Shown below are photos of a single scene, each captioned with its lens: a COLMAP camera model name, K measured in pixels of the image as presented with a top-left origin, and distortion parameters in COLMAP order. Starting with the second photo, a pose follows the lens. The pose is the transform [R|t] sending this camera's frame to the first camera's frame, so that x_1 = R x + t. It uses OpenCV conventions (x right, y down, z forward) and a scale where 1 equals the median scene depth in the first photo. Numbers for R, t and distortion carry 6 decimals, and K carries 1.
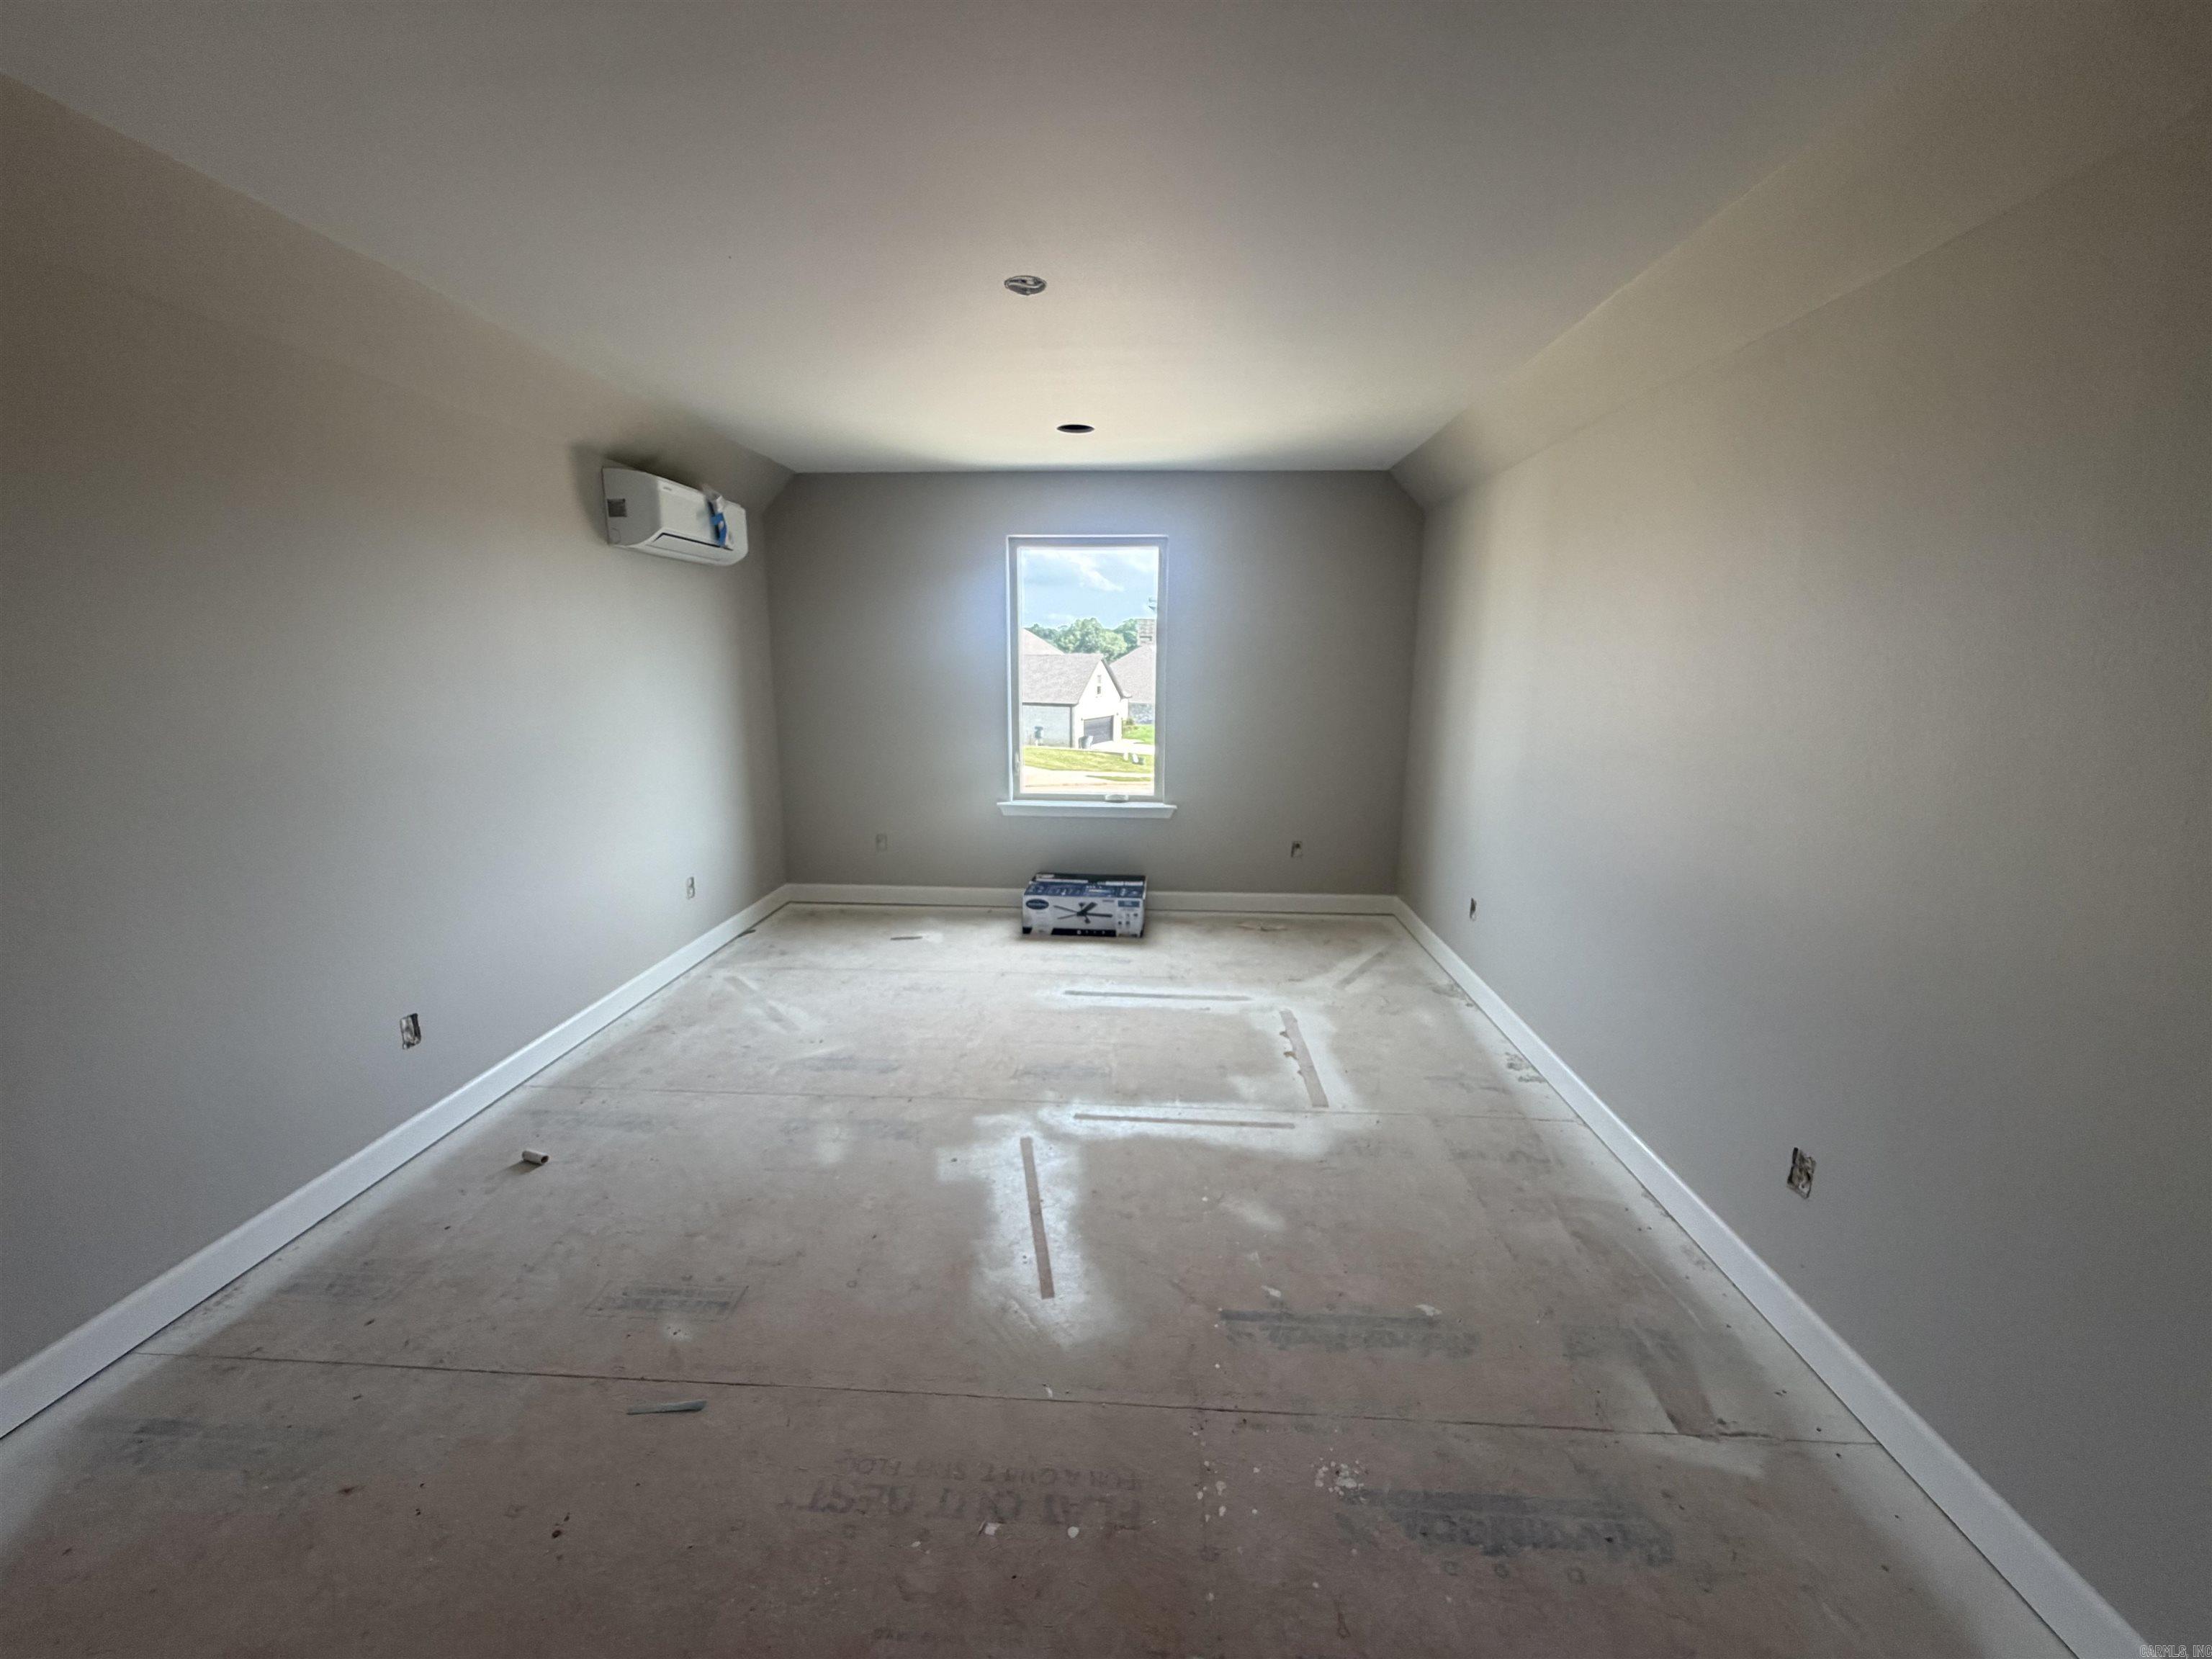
lens RADIAL K [[904.9, 0, 1102.2], [0, 904.9, 836.2], [0, 0, 1]] dist [0.001999, 0.000292]
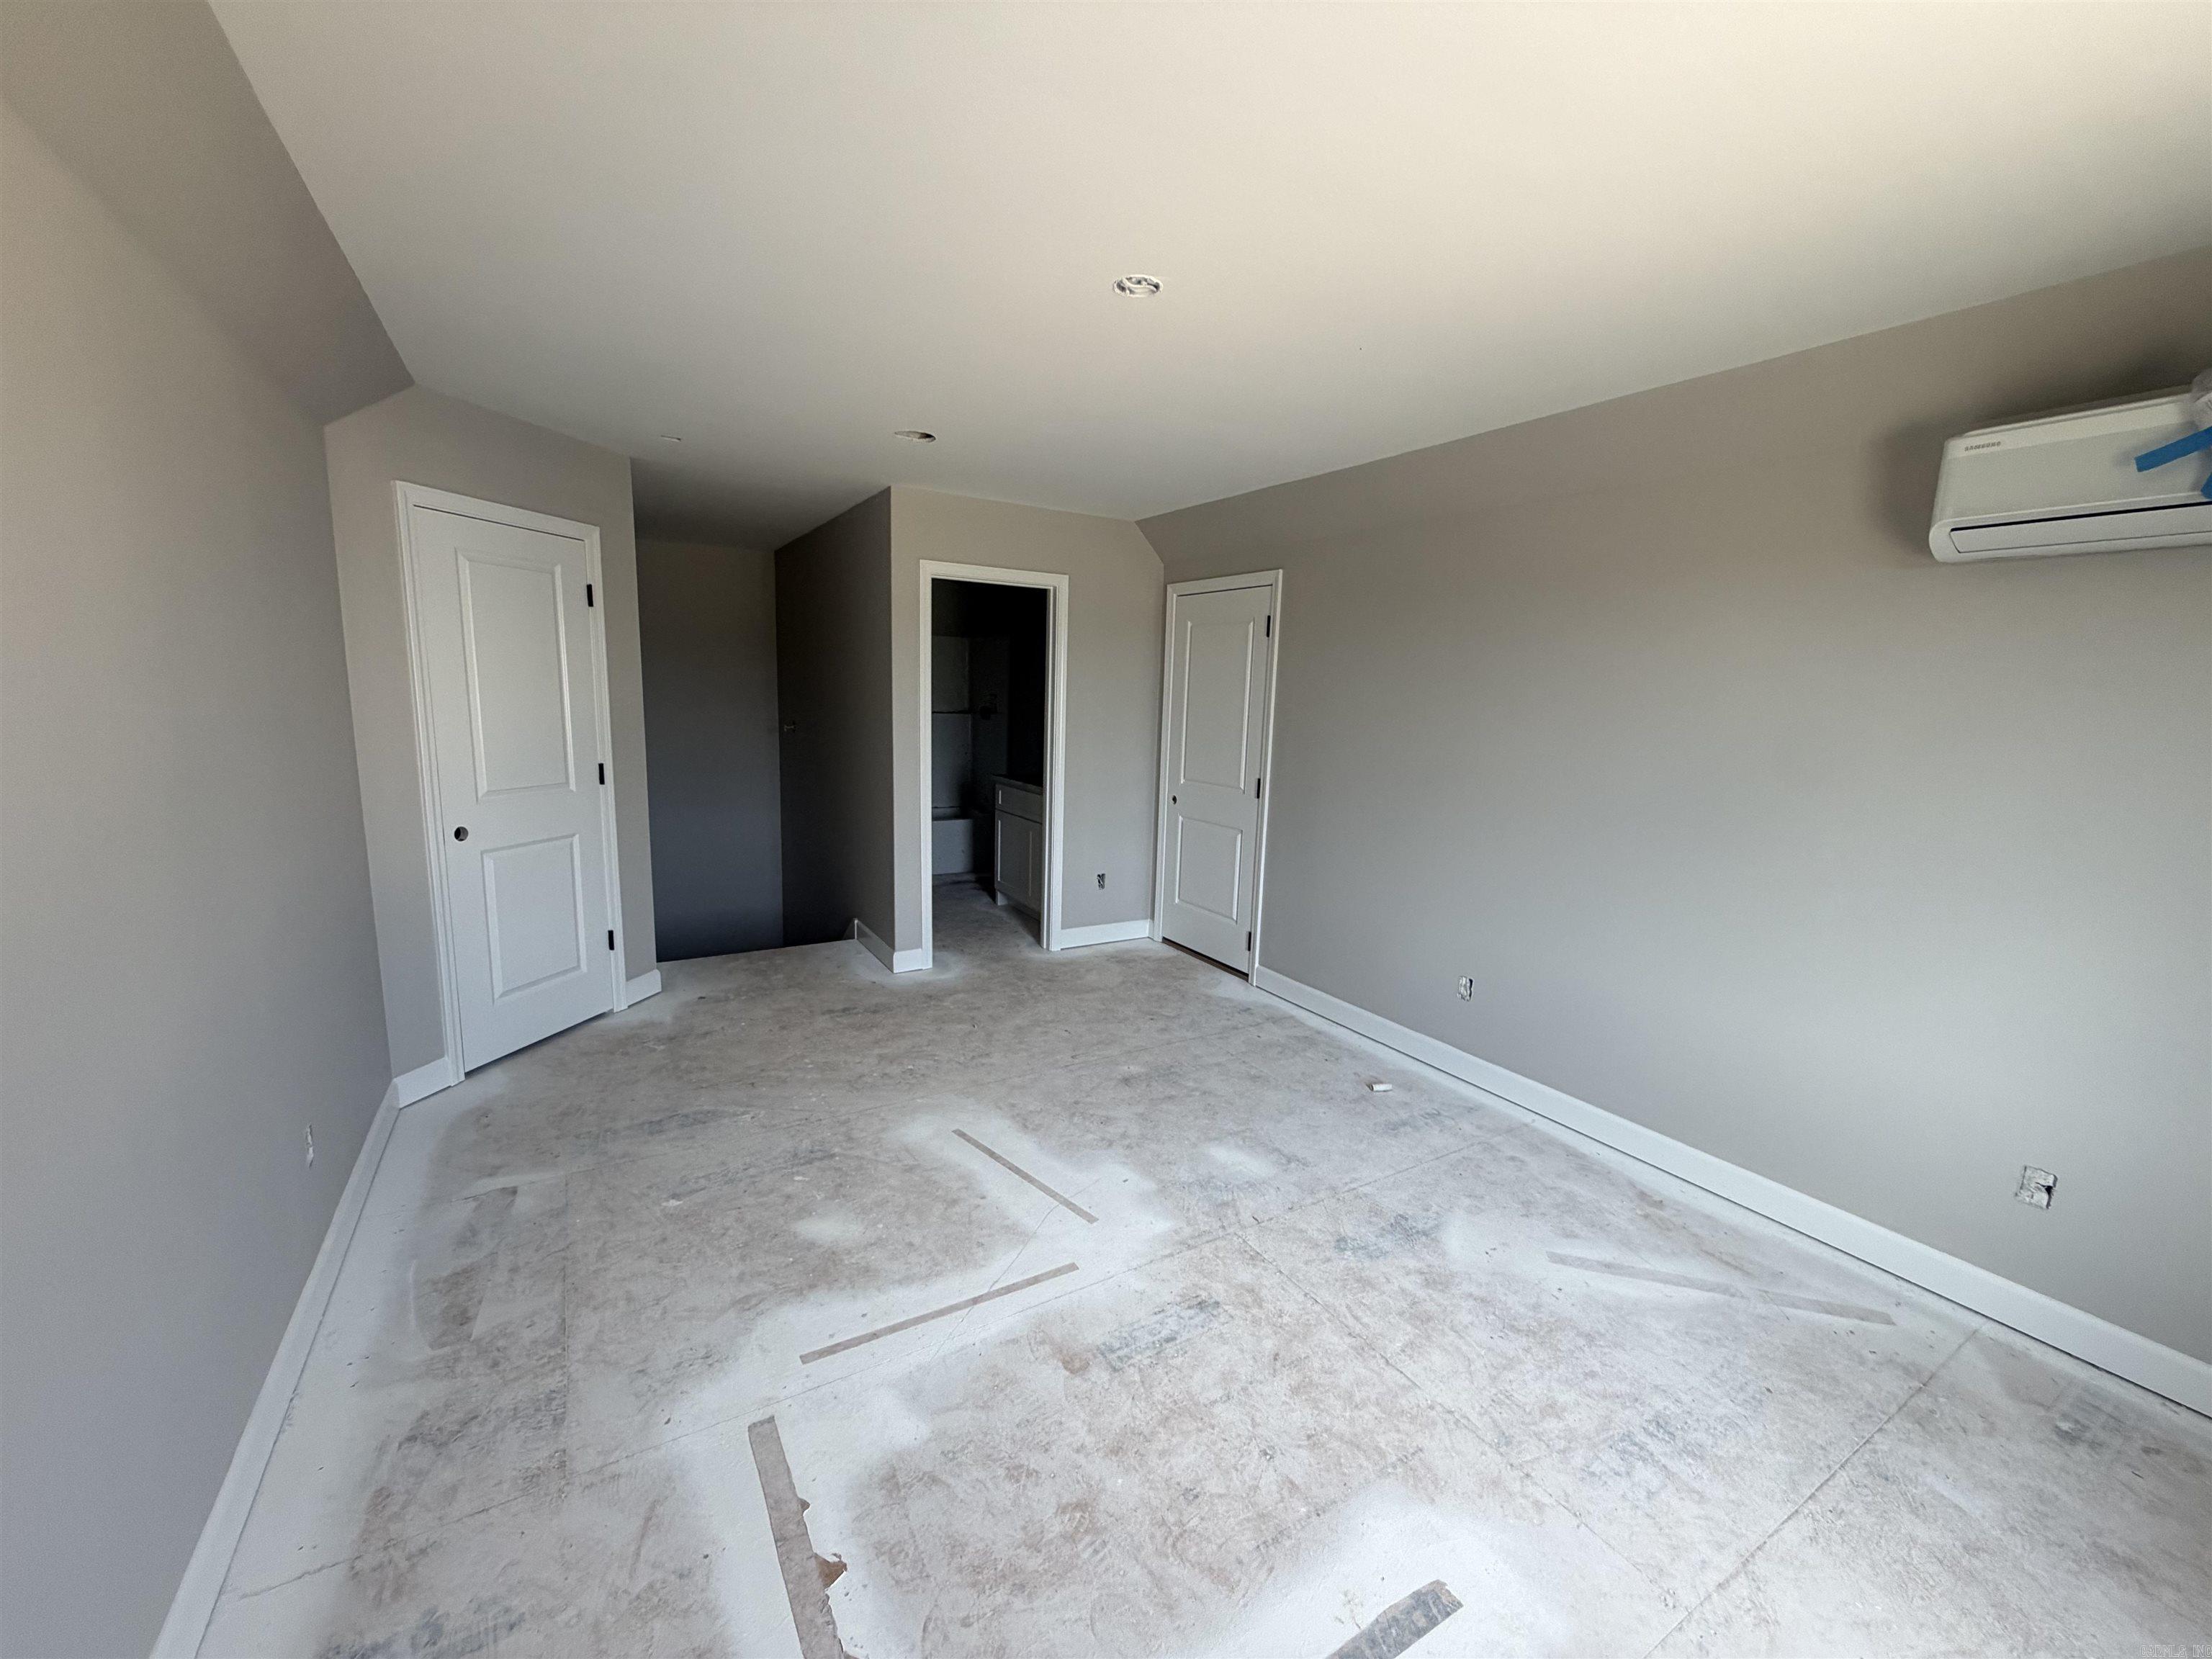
lens RADIAL K [[889.5, 0, 1097.0], [0, 889.5, 833.1], [0, 0, 1]] dist [-0.001001, 0.000132]
pose [[-0.830927, 0.057240, -0.553429, 0.212581], [-0.147443, 0.936477, 0.318232, -0.176211], [0.536489, 0.346027, -0.769704, 0.845605]]
